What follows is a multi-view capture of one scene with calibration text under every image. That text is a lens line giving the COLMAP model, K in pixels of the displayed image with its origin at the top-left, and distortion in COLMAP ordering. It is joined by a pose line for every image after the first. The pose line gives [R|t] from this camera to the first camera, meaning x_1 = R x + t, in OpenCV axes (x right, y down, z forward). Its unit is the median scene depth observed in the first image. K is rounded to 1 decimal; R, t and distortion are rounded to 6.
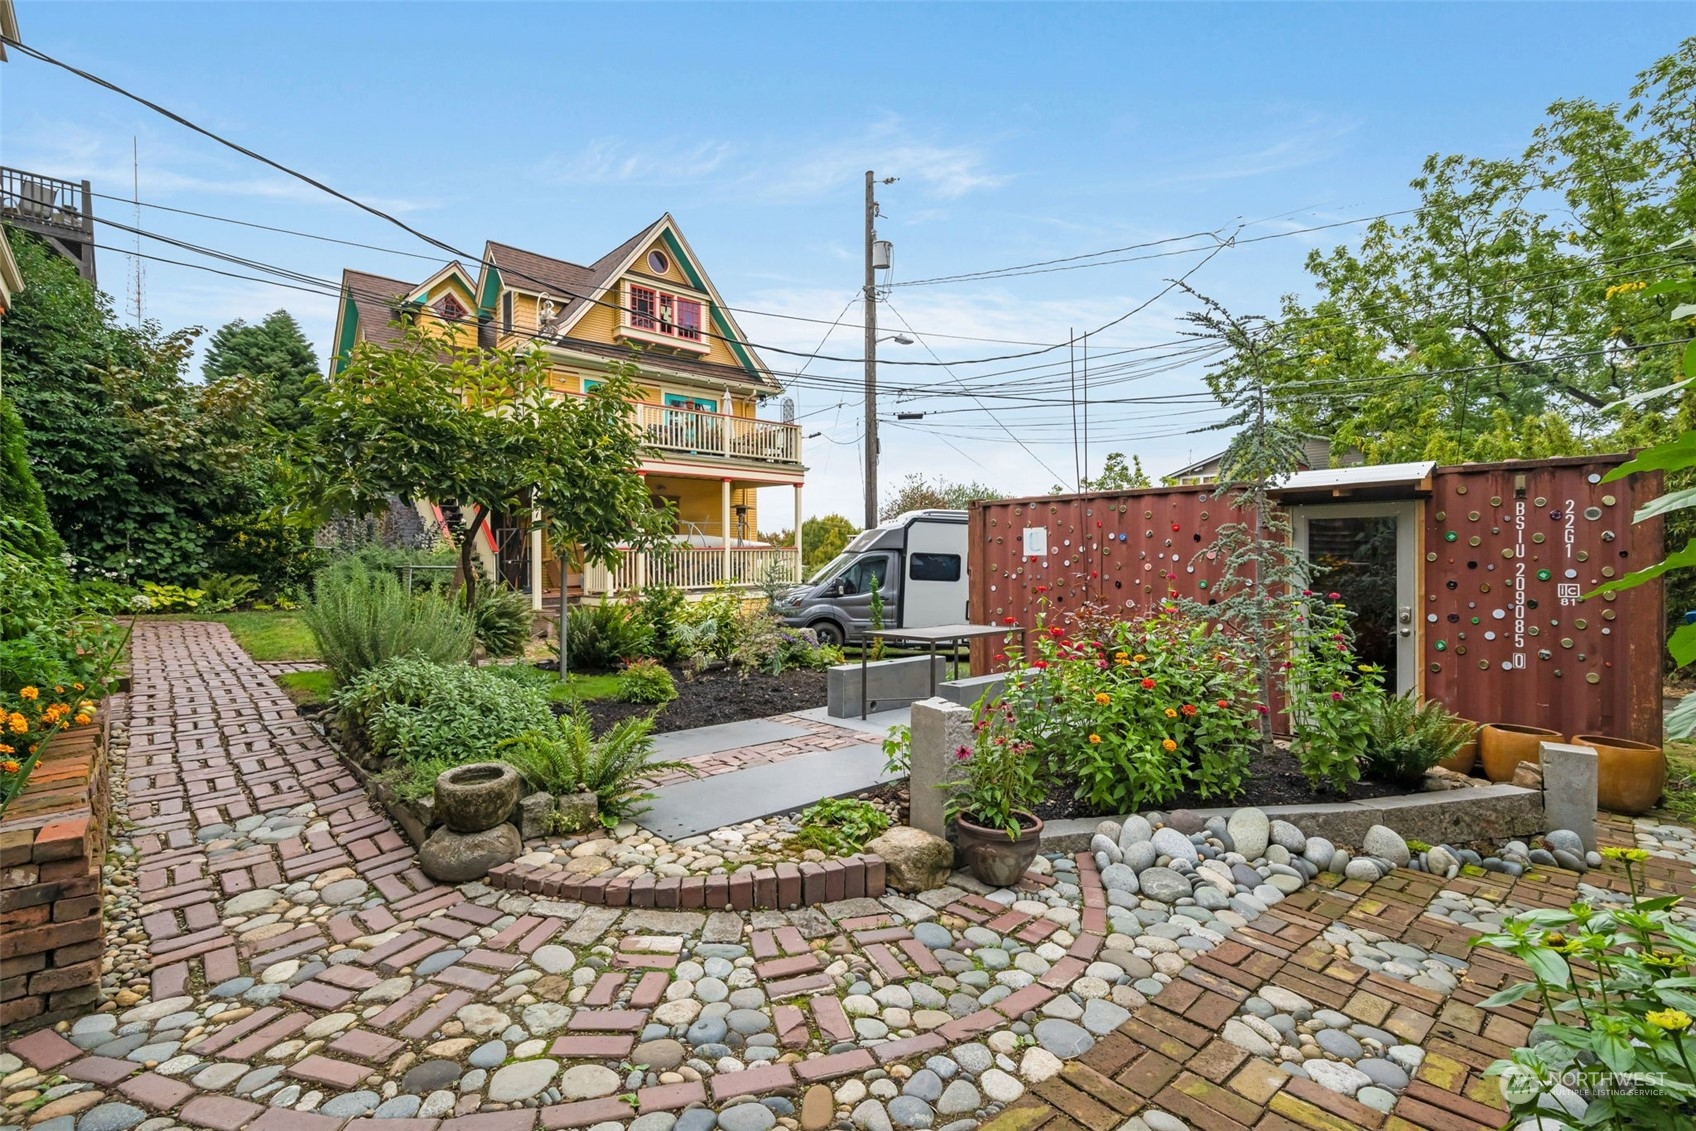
lens RADIAL K [[763.9, 0, 850.0], [0, 763.9, 555.0], [0, 0, 1]] dist [-0.003146, -0.001203]
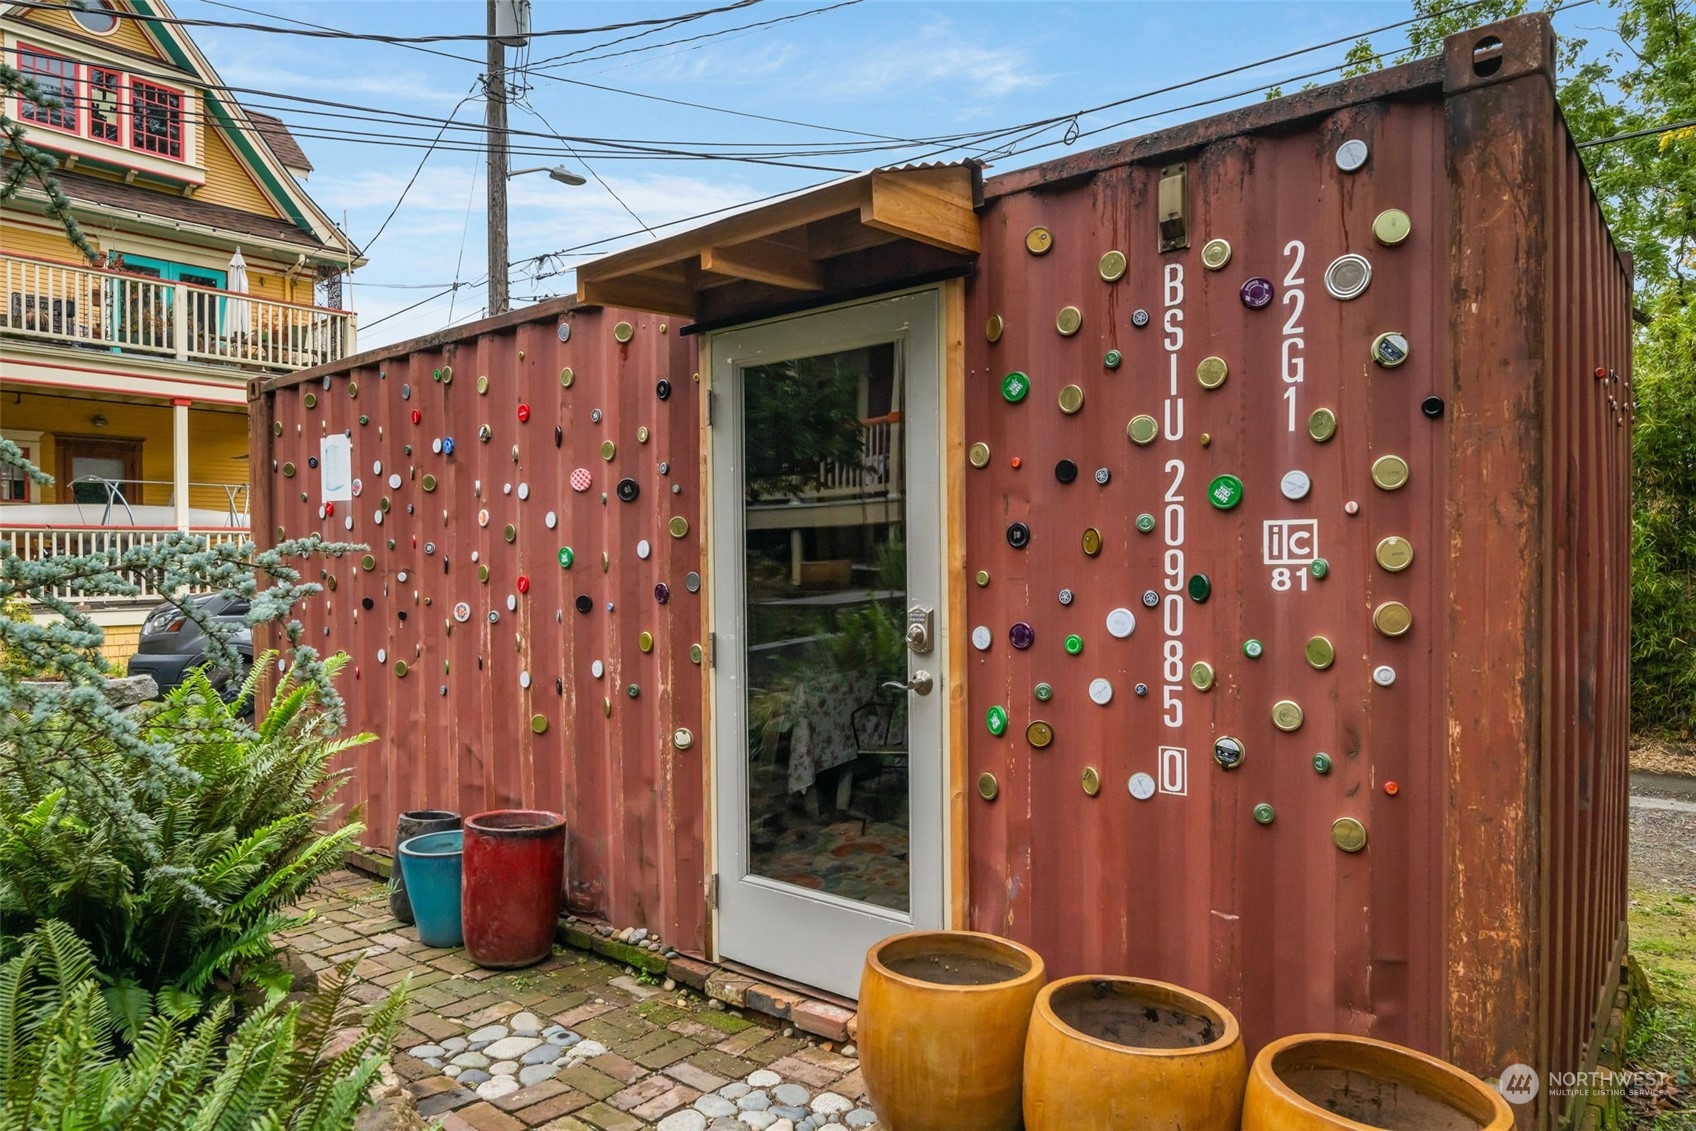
lens RADIAL K [[1085.9, 0, 846.8], [0, 1085.9, 571.8], [0, 0, 1]] dist [-0.009897, -0.000550]
pose [[0.993358, 0.000125, 0.115061, 0.439159], [-0.000806, 0.999982, 0.005879, 0.034471], [-0.115058, -0.005933, 0.993341, 0.361585]]
